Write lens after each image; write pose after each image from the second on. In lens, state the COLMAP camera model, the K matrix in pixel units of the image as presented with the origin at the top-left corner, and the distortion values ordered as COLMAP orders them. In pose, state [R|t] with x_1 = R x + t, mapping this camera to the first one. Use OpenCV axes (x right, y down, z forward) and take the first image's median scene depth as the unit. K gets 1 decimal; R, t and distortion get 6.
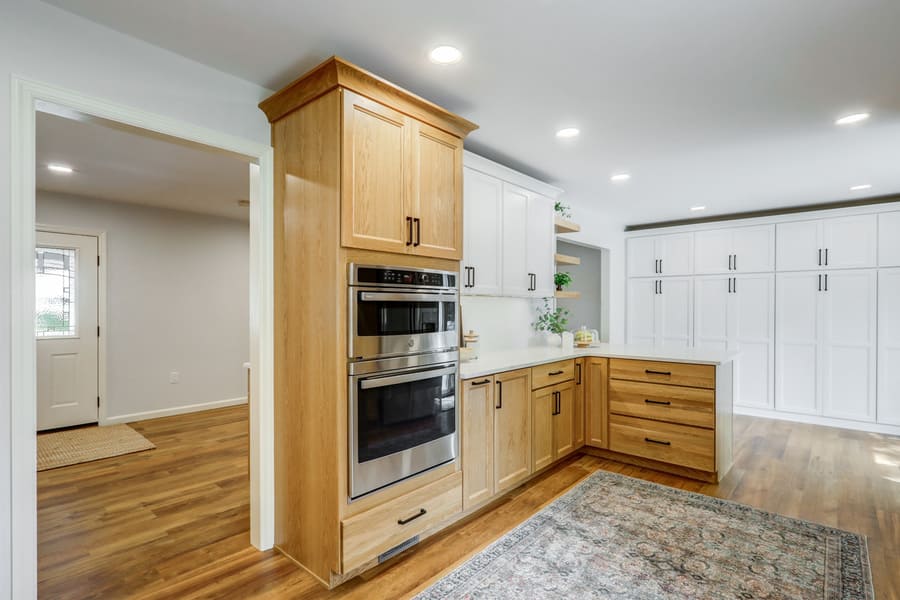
lens RADIAL K [[439.7, 0, 447.6], [0, 439.7, 310.8], [0, 0, 1]] dist [0.001643, 0.001812]
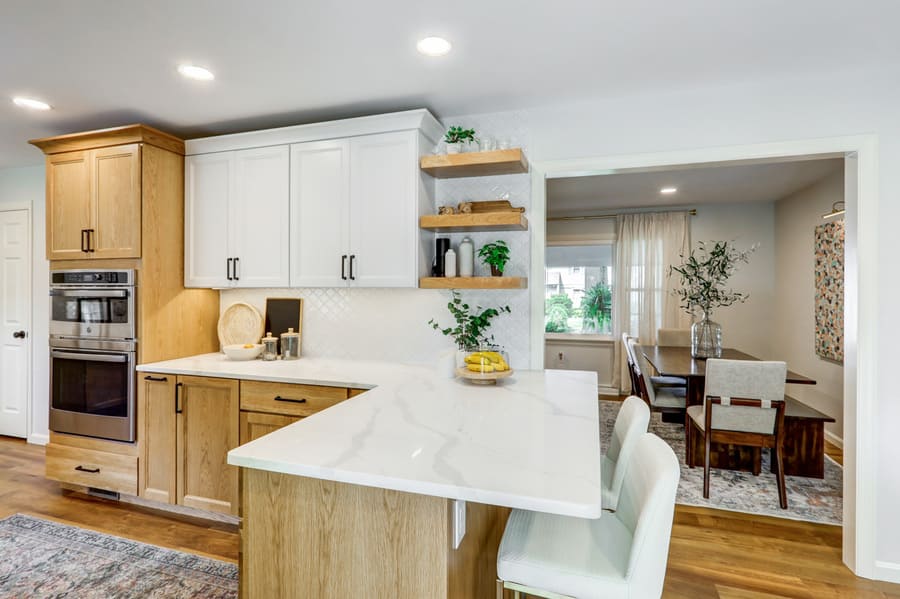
lens RADIAL K [[445.9, 0, 448.3], [0, 445.9, 290.4], [0, 0, 1]] dist [-0.000040, 0.000581]
pose [[0.406098, 0.001343, -0.913829, 1.179987], [-0.012433, 0.999914, -0.004056, -0.036471], [0.913745, 0.013009, 0.406080, 1.120921]]
